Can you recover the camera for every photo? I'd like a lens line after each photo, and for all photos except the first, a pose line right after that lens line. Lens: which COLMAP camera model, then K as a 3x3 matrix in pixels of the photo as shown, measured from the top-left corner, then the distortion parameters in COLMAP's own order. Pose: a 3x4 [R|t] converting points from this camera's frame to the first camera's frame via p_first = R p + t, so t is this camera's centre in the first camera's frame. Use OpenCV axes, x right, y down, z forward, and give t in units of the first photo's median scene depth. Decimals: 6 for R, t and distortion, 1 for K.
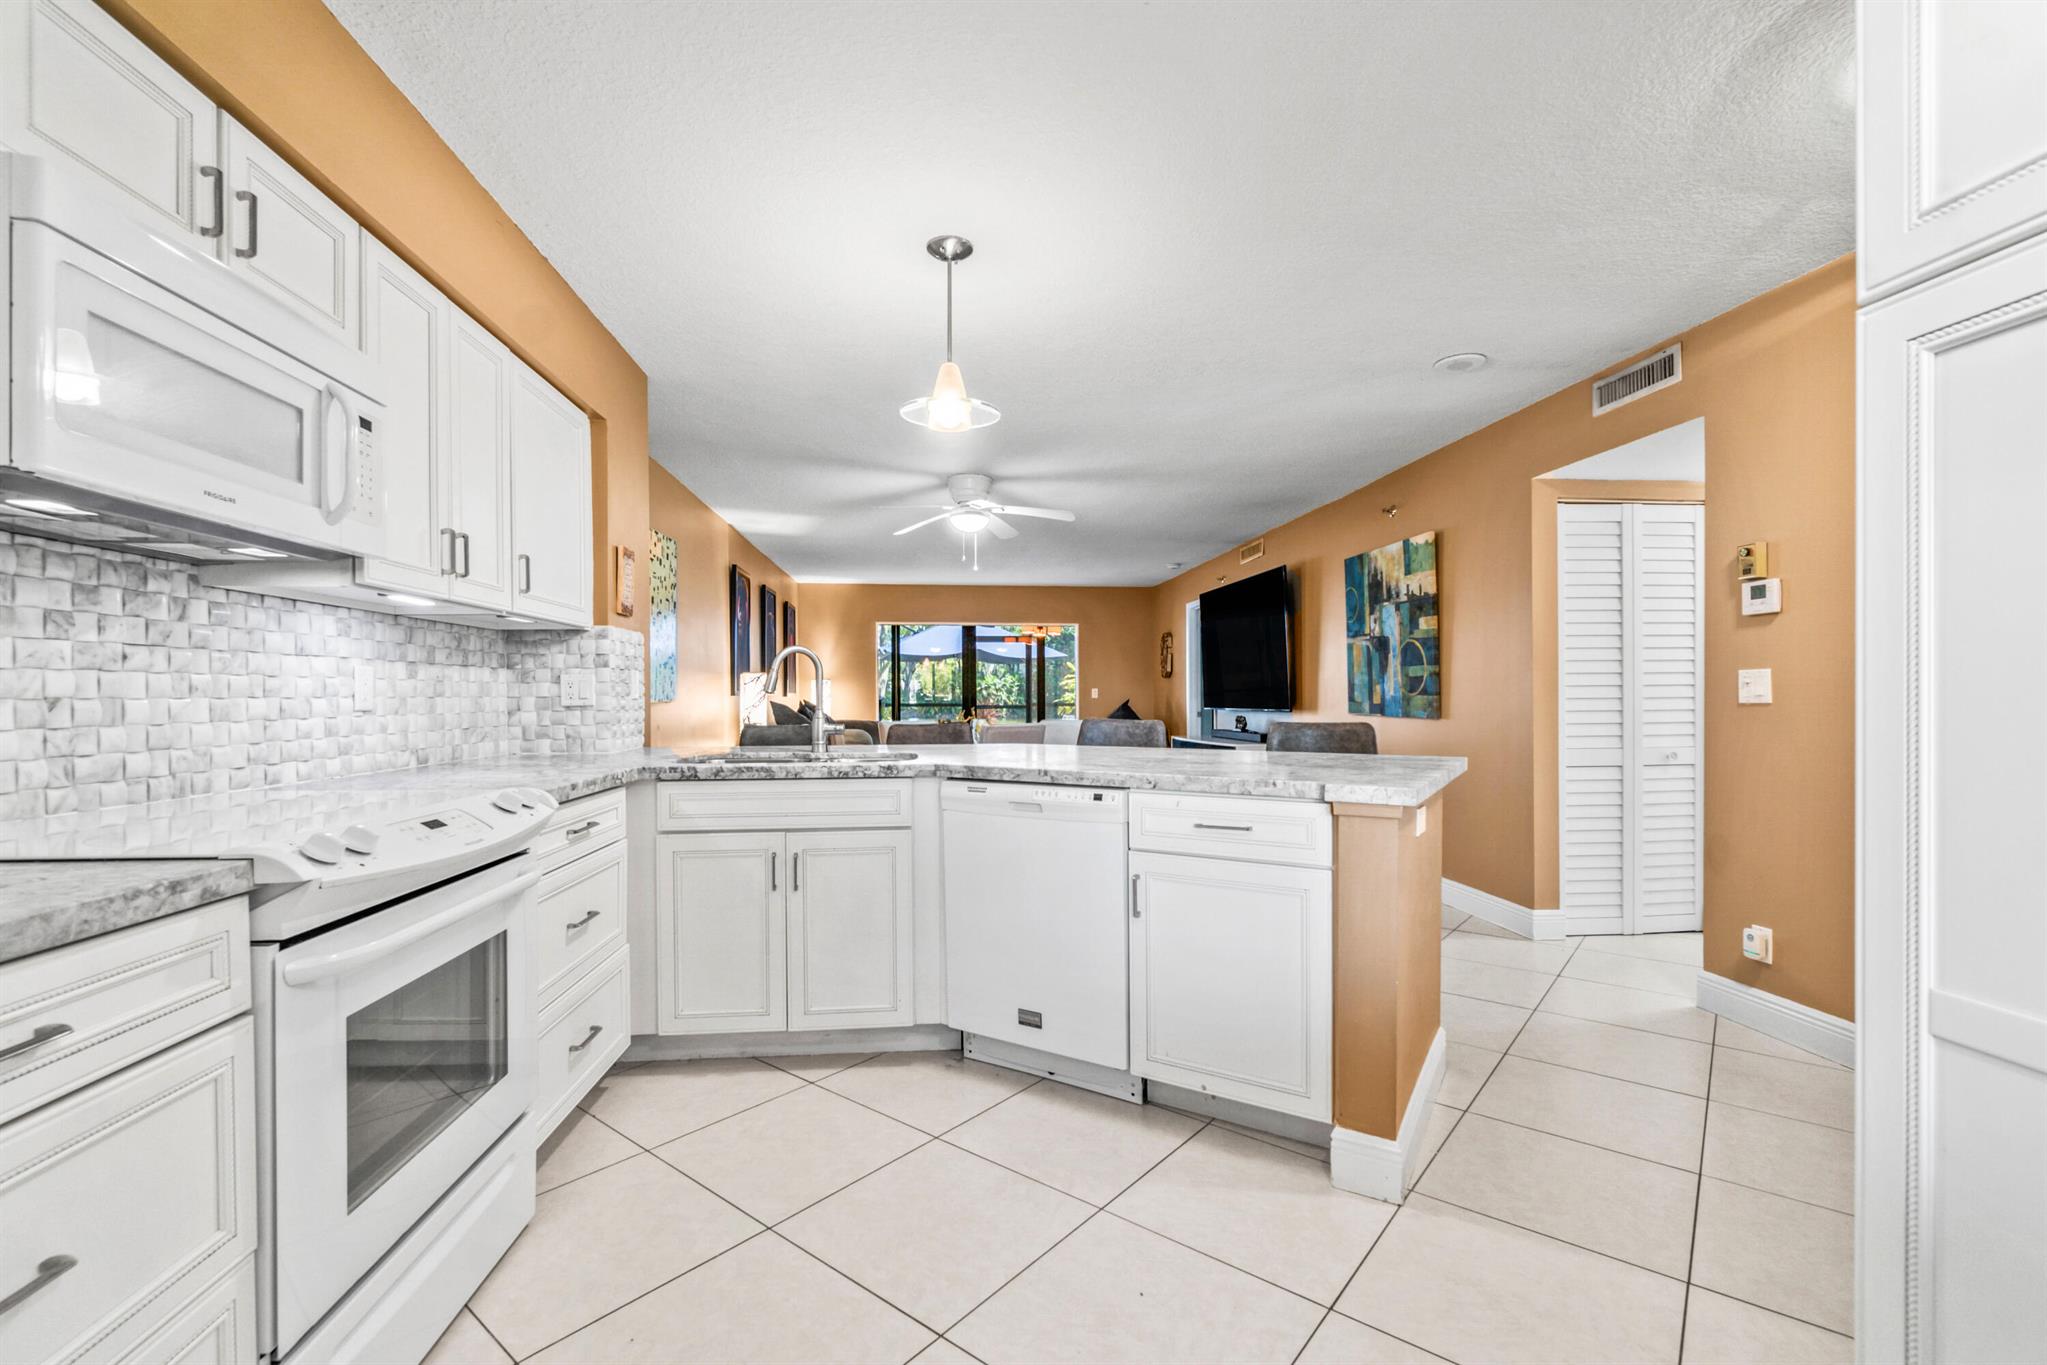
lens RADIAL K [[891.0, 0, 1015.0], [0, 891.0, 693.4], [0, 0, 1]] dist [-0.007809, 0.002080]
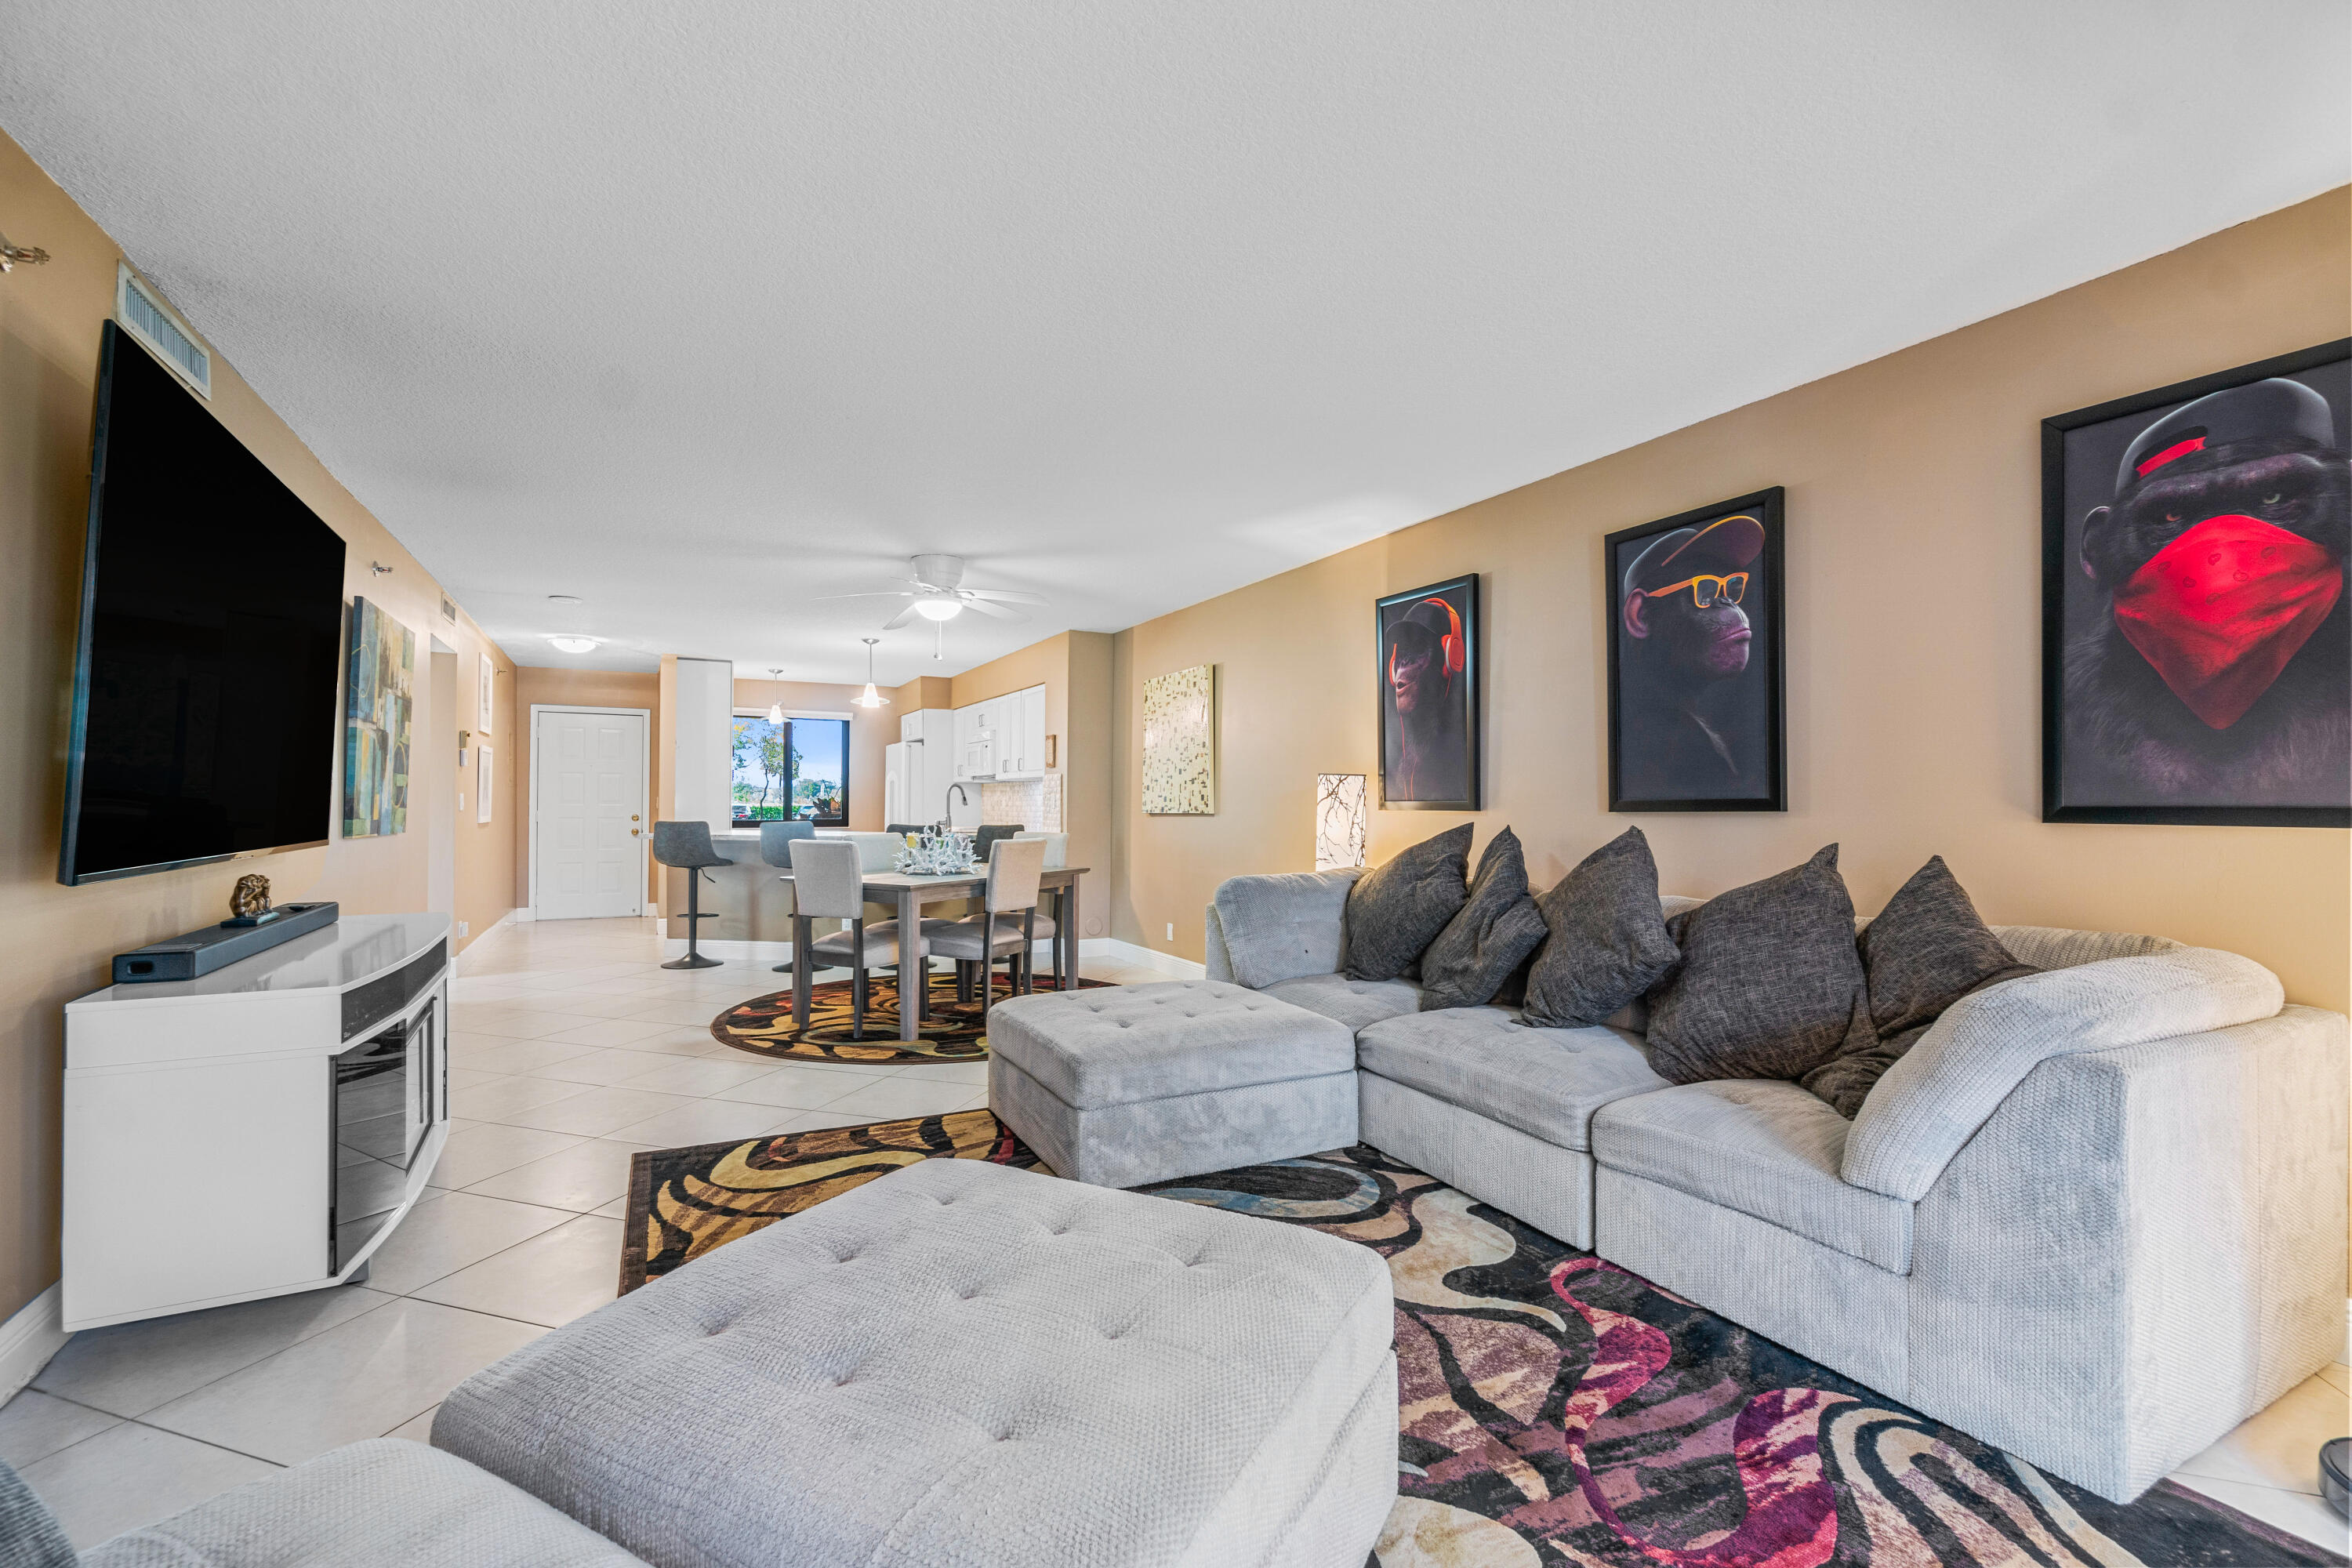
lens RADIAL K [[1023.7, 0, 1171.9], [0, 1023.7, 794.5], [0, 0, 1]] dist [-0.007809, 0.002080]
pose [[-0.931604, -0.004097, -0.363452, 0.215559], [-0.000258, 0.999944, -0.010612, -0.000180], [0.363475, -0.009793, -0.931553, 4.464507]]
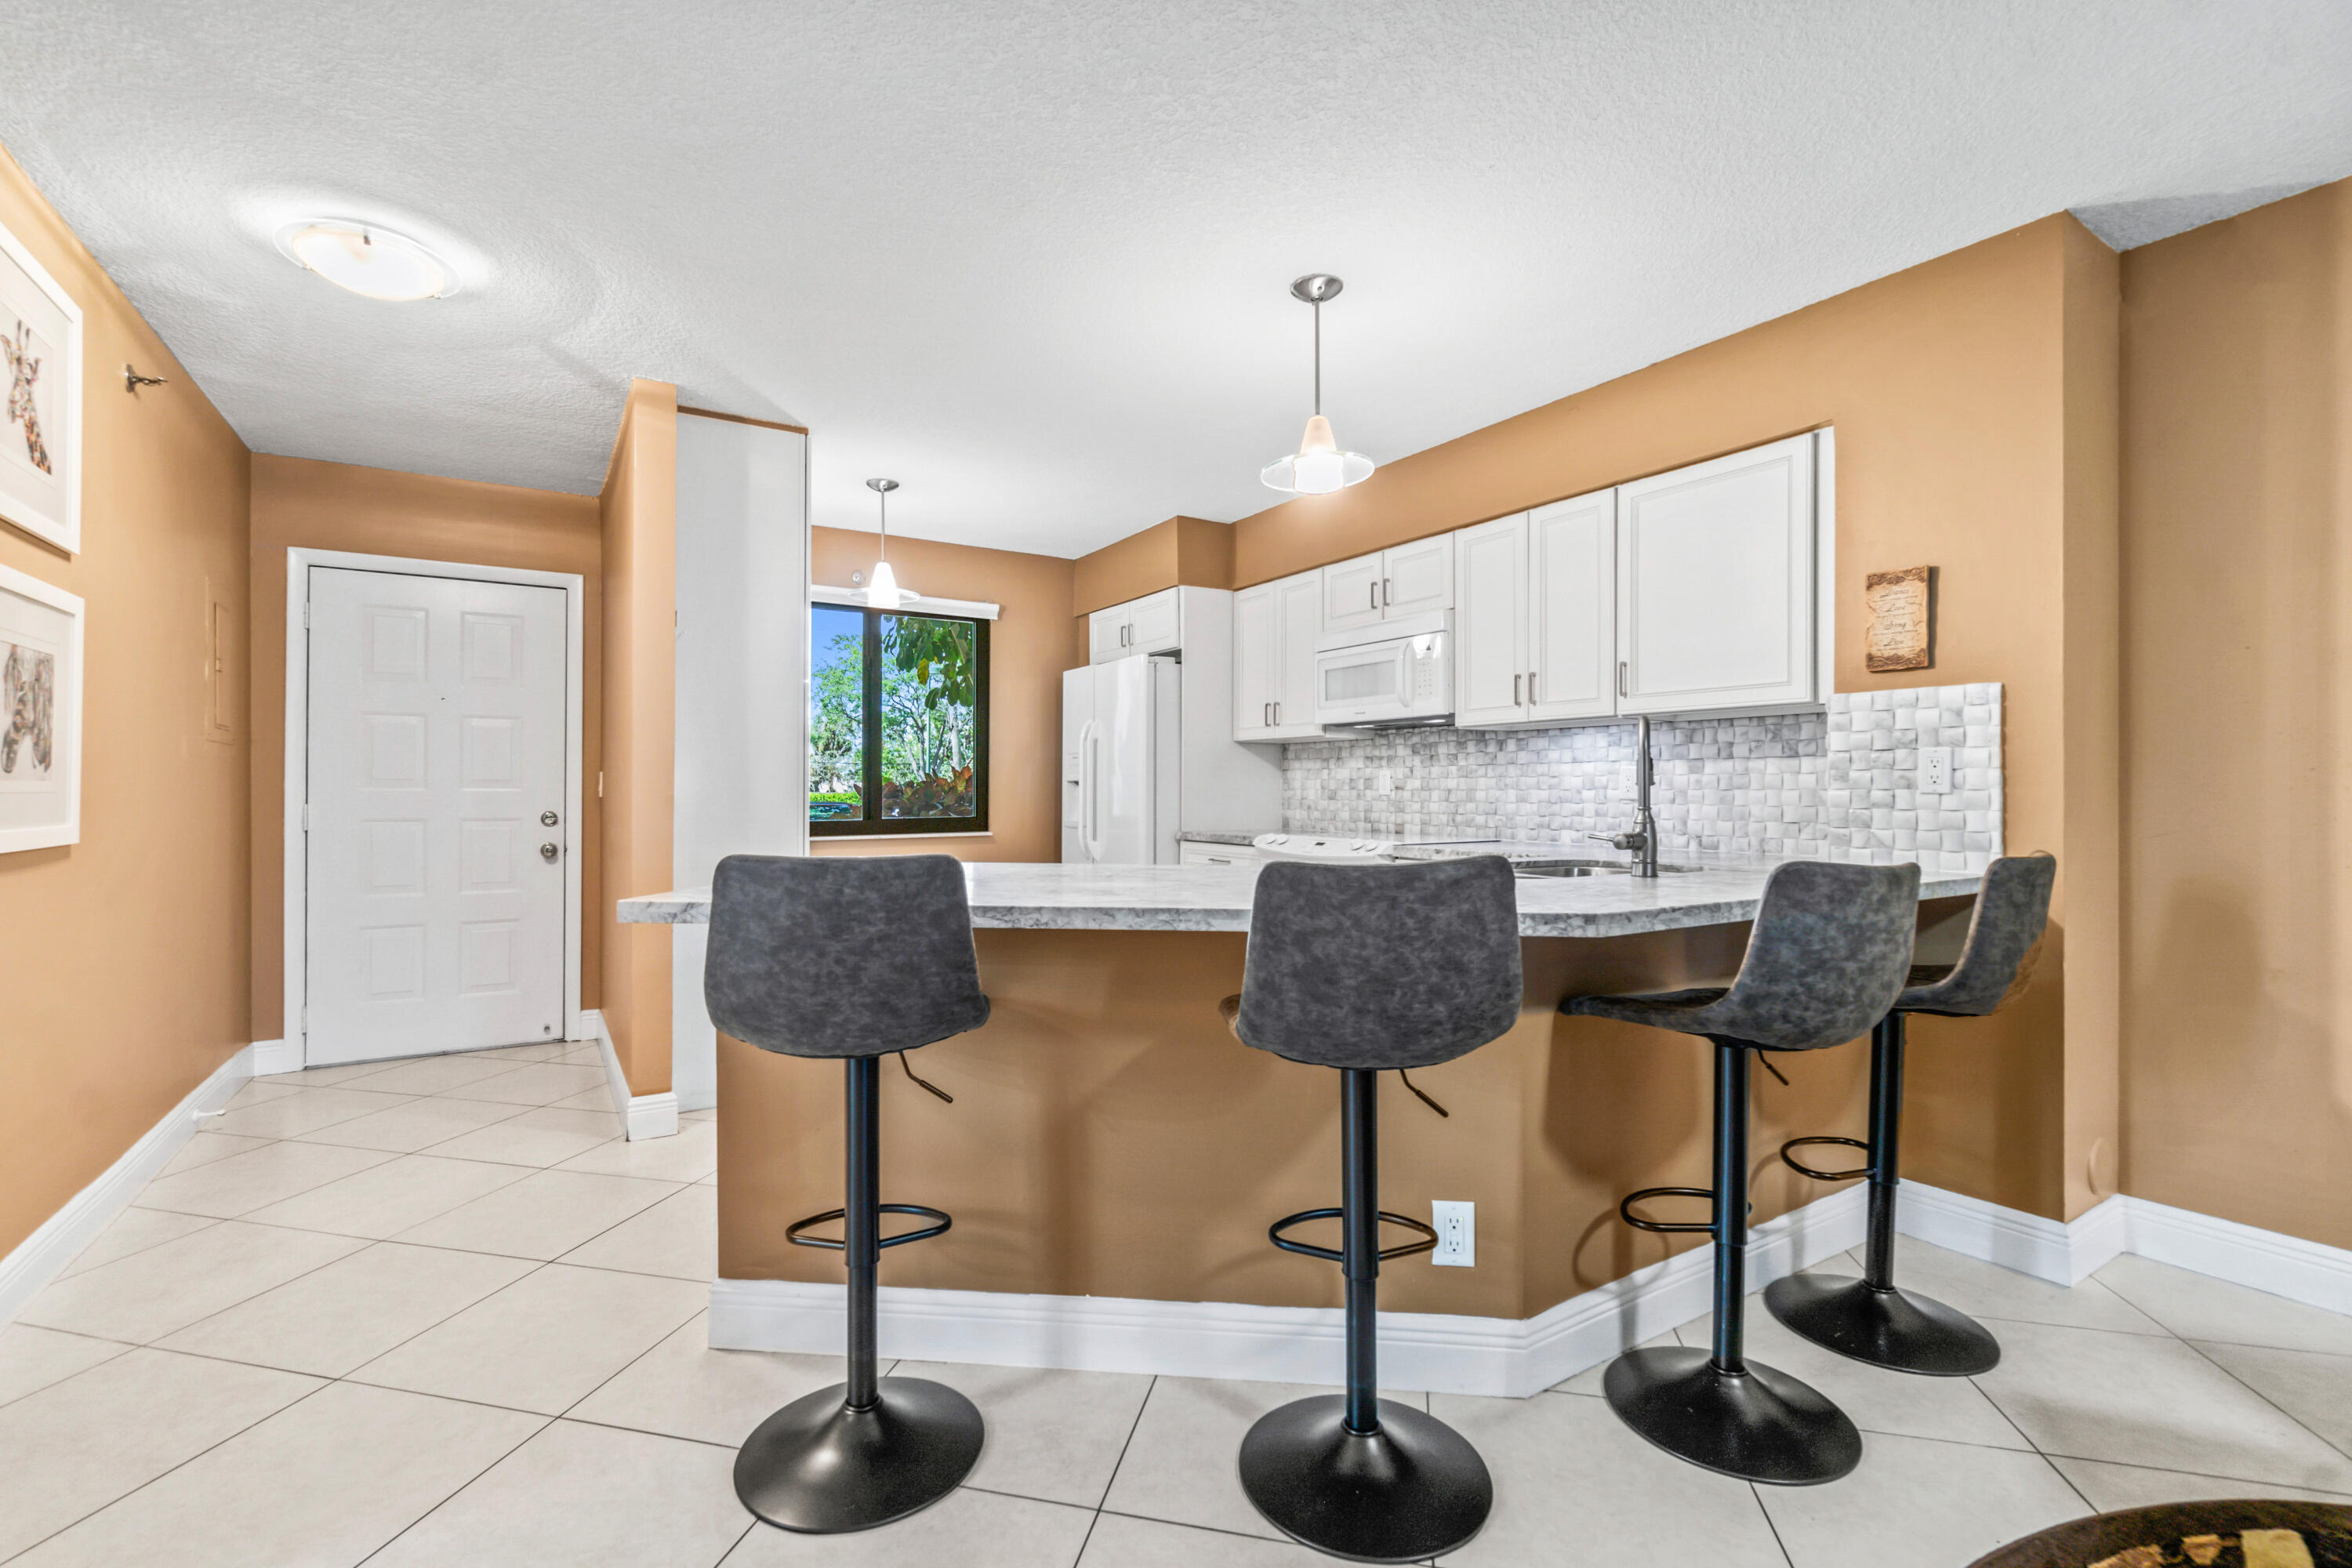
lens RADIAL K [[1023.7, 0, 1156.1], [0, 1023.7, 785.0], [0, 0, 1]] dist [-0.007809, 0.002080]
pose [[-0.900377, -0.000042, -0.435111, 0.549879], [0.003092, 0.999974, -0.006496, 0.005214], [0.435100, -0.007194, -0.900353, 1.963995]]
